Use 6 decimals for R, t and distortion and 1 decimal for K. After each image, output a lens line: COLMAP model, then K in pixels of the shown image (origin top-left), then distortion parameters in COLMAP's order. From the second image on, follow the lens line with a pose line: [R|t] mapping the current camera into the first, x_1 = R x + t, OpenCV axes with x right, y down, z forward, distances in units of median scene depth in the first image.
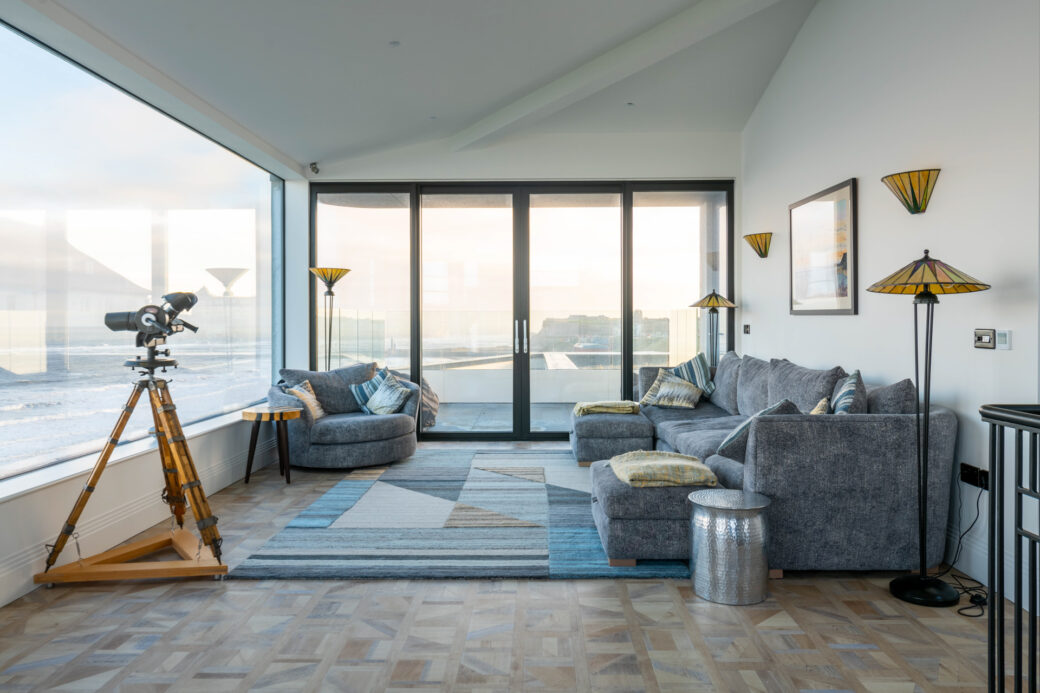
lens RADIAL K [[733.5, 0, 520.4], [0, 733.5, 324.6], [0, 0, 1]] dist [0.017521, -0.000266]
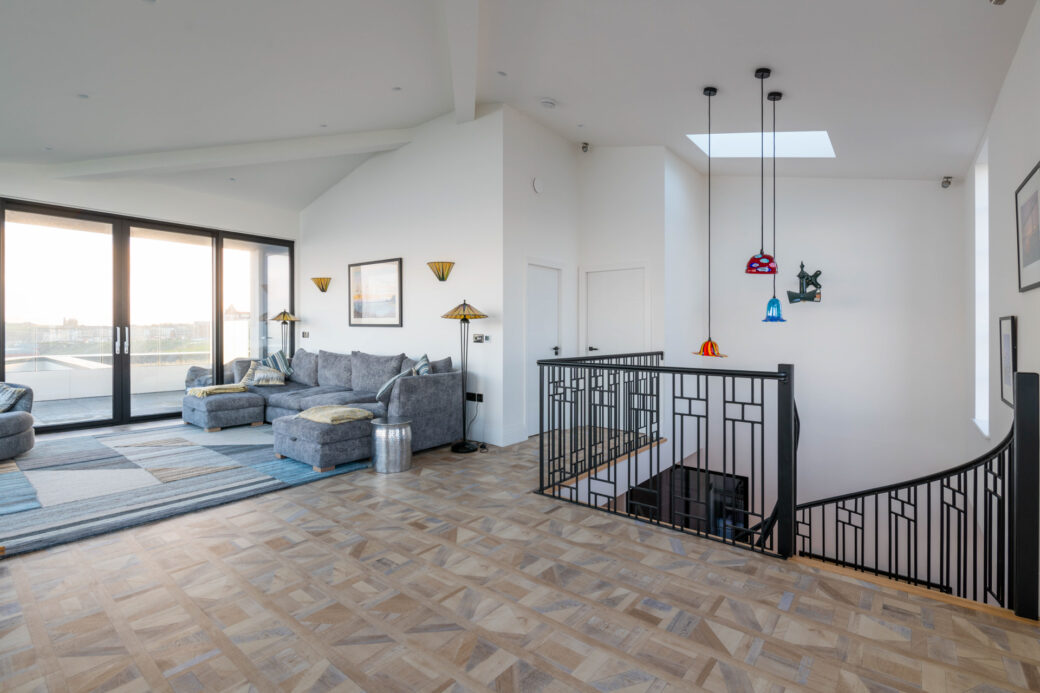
lens RADIAL K [[487.7, 0, 515.3], [0, 487.7, 329.5], [0, 0, 1]] dist [-0.002904, -0.000598]
pose [[0.616010, 0.009646, 0.787680, -0.431761], [-0.005240, 0.999953, -0.008148, 0.001885], [-0.787721, 0.000891, 0.616031, -0.048415]]
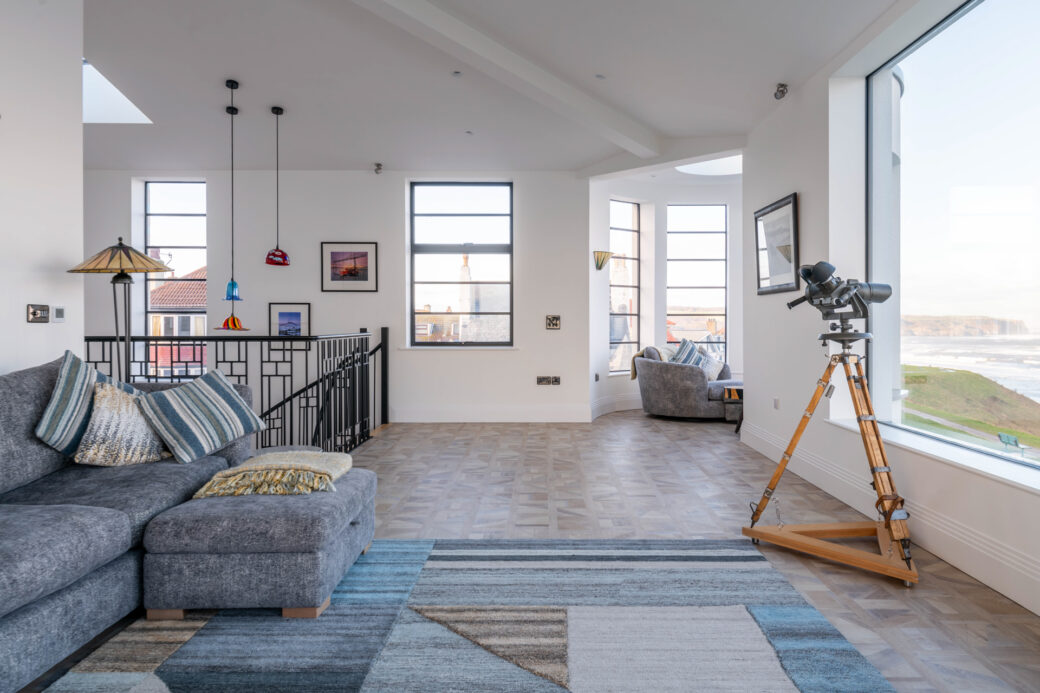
lens RADIAL K [[733.5, 0, 520.4], [0, 733.5, 324.6], [0, 0, 1]] dist [0.017521, -0.000266]
pose [[-0.999937, 0.004737, -0.010175, -0.061526], [0.004538, 0.999799, 0.019515, 0.014142], [0.010266, 0.019468, -0.999758, 1.734098]]
